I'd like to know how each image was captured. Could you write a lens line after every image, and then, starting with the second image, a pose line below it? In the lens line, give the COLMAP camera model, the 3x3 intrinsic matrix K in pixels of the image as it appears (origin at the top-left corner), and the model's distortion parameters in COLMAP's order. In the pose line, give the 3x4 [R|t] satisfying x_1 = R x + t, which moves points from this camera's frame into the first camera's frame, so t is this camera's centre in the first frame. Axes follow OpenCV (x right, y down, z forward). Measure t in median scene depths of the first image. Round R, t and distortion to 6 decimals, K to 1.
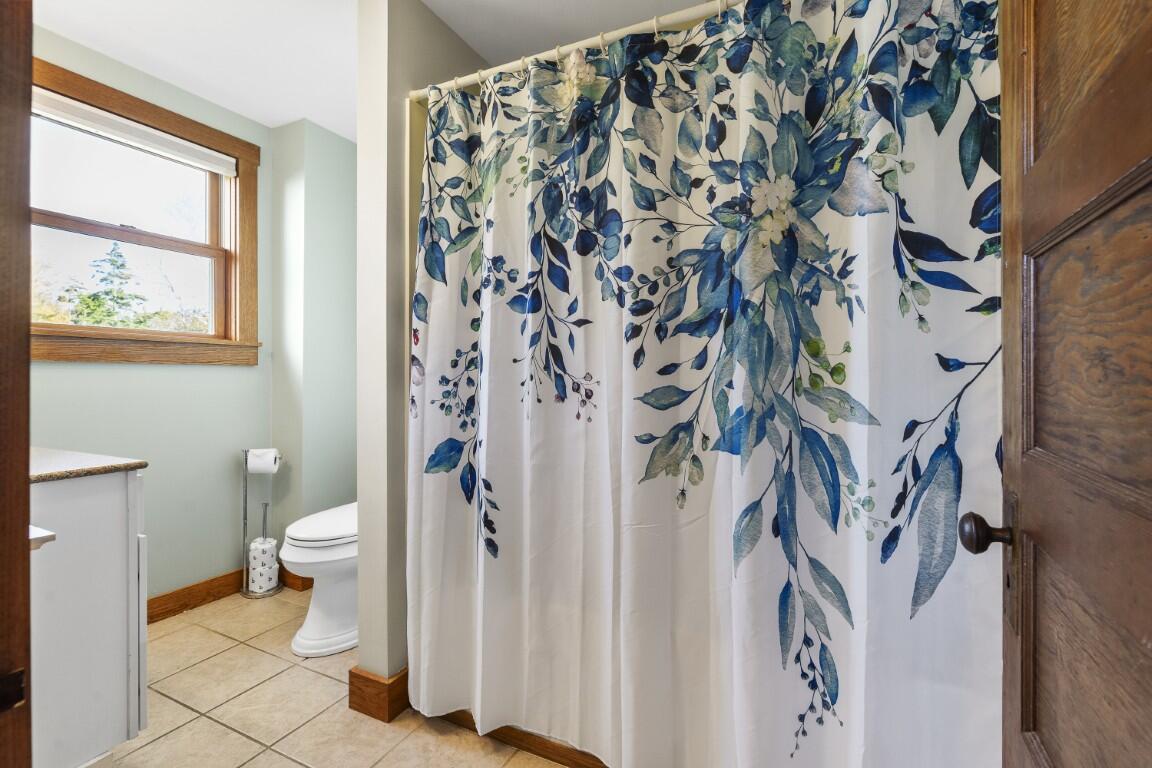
lens RADIAL K [[526.9, 0, 576.7], [0, 526.9, 374.9], [0, 0, 1]] dist [-0.002634, -0.000366]
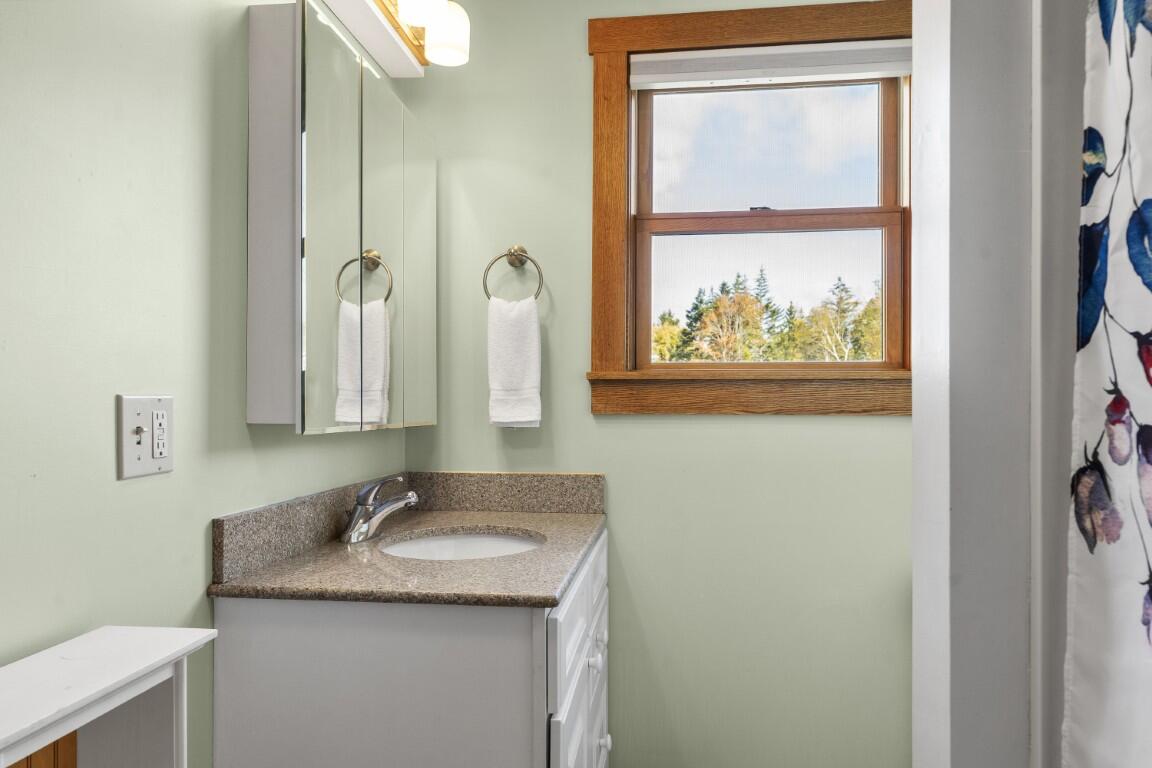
lens RADIAL K [[802.0, 0, 575.5], [0, 802.0, 403.5], [0, 0, 1]] dist [-0.000634, 0.000106]
pose [[0.315033, -0.000753, -0.949080, 0.262059], [0.002088, 0.999998, -0.000101, -0.225364], [0.949078, -0.001950, 0.315034, 2.840739]]
